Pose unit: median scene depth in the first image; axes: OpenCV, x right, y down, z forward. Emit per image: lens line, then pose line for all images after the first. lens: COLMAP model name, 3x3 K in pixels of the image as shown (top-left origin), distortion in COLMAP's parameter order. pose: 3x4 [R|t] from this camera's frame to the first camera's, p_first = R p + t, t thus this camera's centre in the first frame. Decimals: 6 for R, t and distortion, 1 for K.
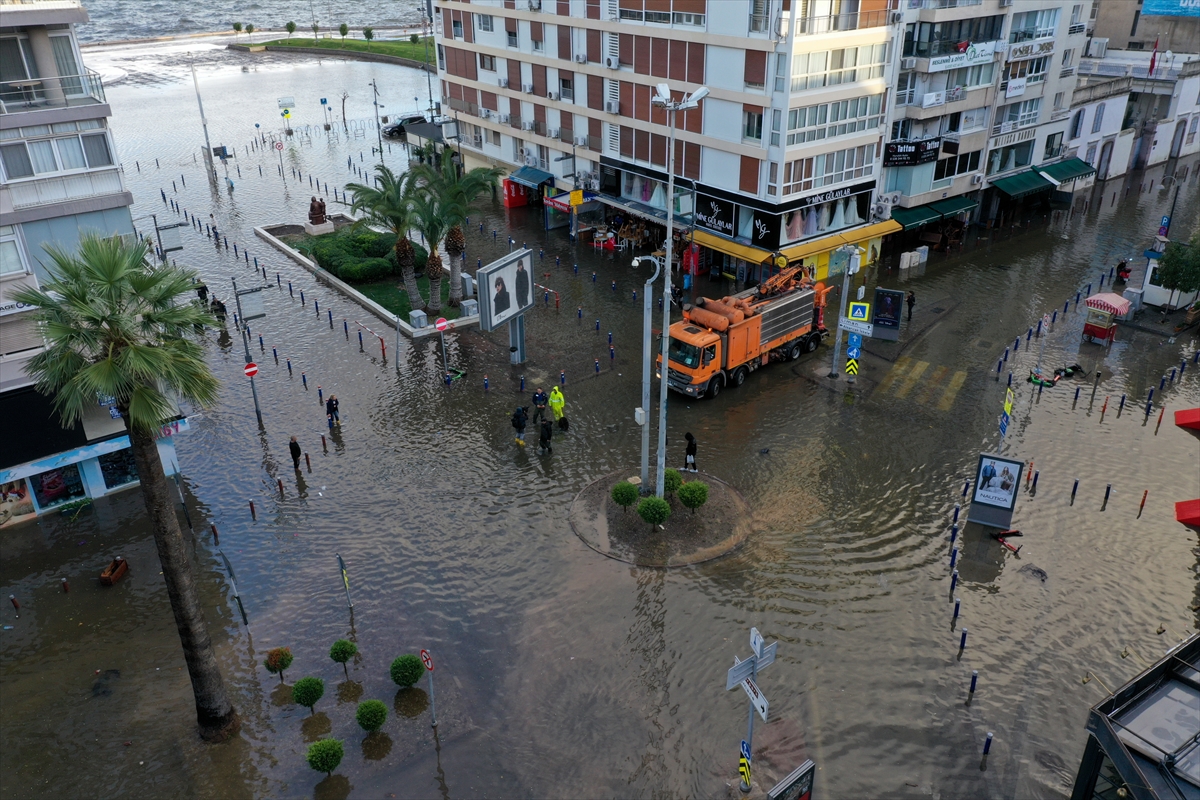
lens RADIAL K [[950.7, 0, 600.0], [0, 950.7, 400.0], [0, 0, 1]] dist [0.014421, -0.001118]
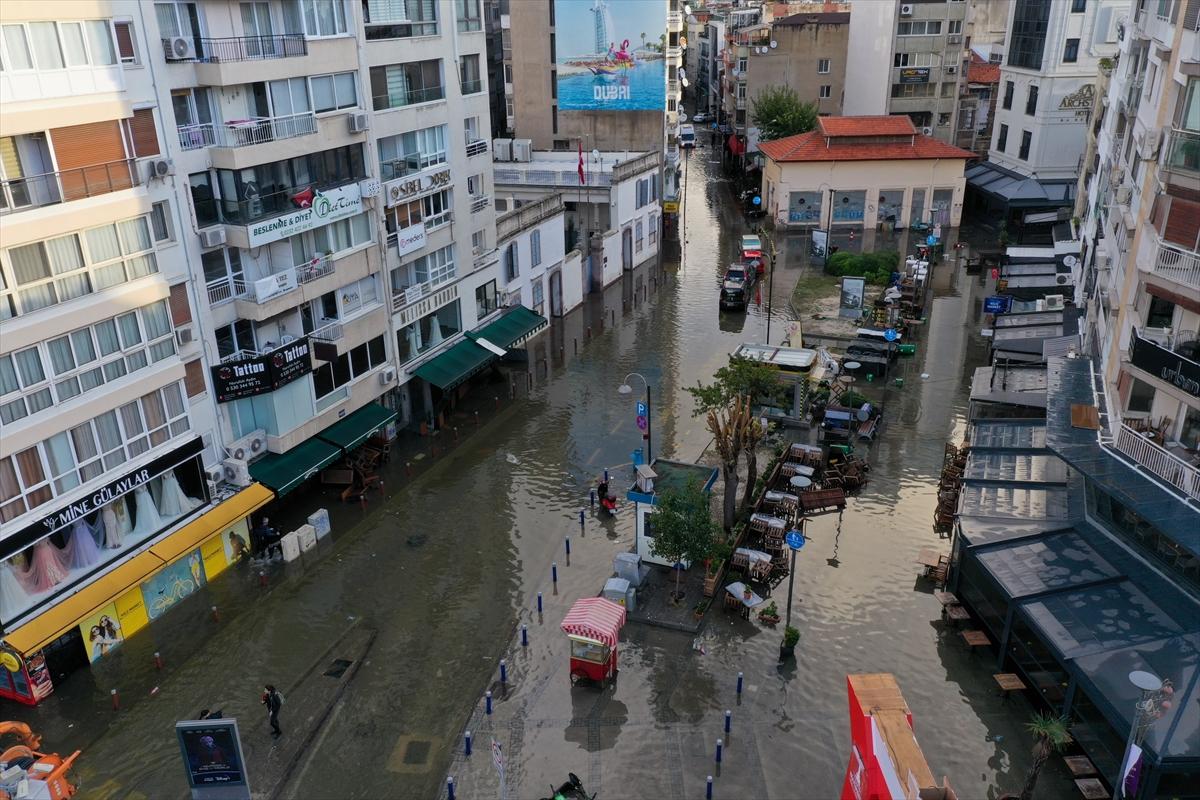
lens RADIAL K [[950.7, 0, 600.0], [0, 950.7, 400.0], [0, 0, 1]] dist [0.014421, -0.001118]
pose [[0.871328, -0.190058, 0.452400, 0.228063], [0.222540, 0.974736, -0.019118, -0.175922], [-0.437337, 0.117335, 0.891610, 0.352545]]
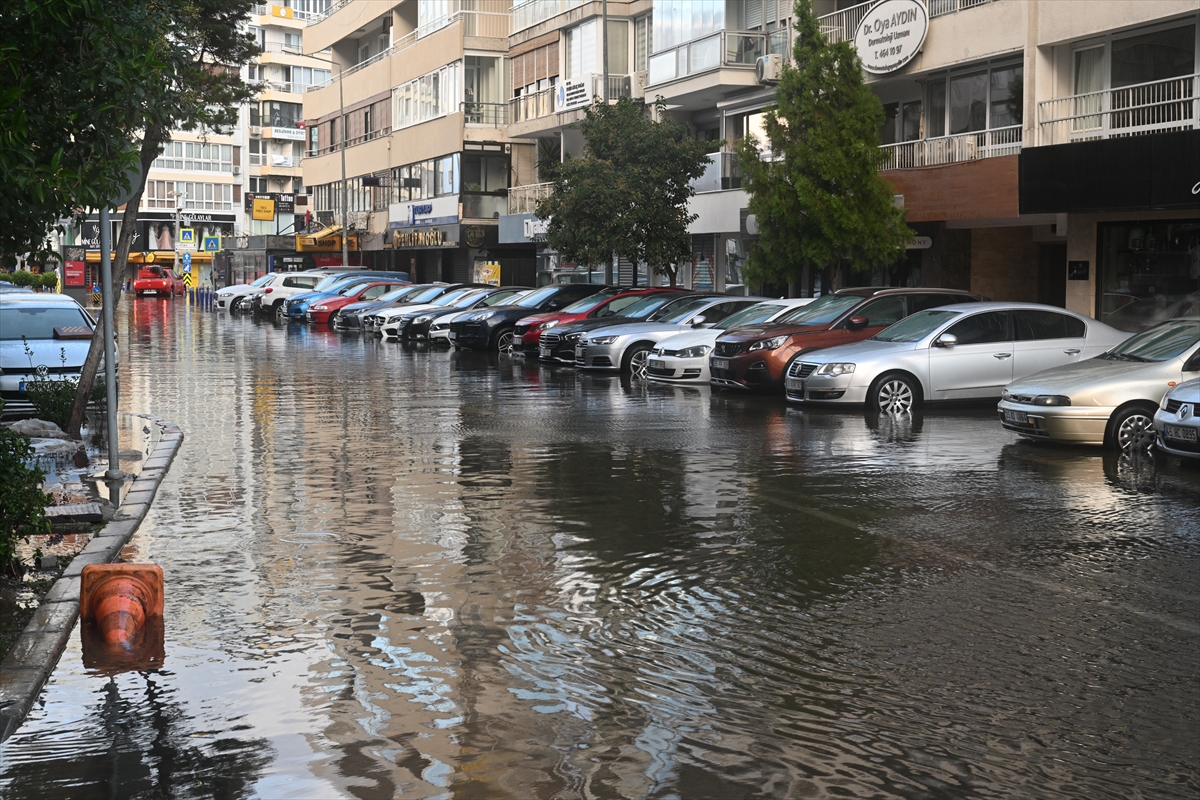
lens RADIAL K [[1798.3, 0, 600.0], [0, 1798.3, 400.0], [0, 0, 1]] dist [0.016487, 0.036197]
pose [[0.952227, -0.004032, 0.305363, 0.031357], [0.122541, 0.920928, -0.369966, 0.823781], [-0.279726, 0.389711, 0.877427, -0.963462]]
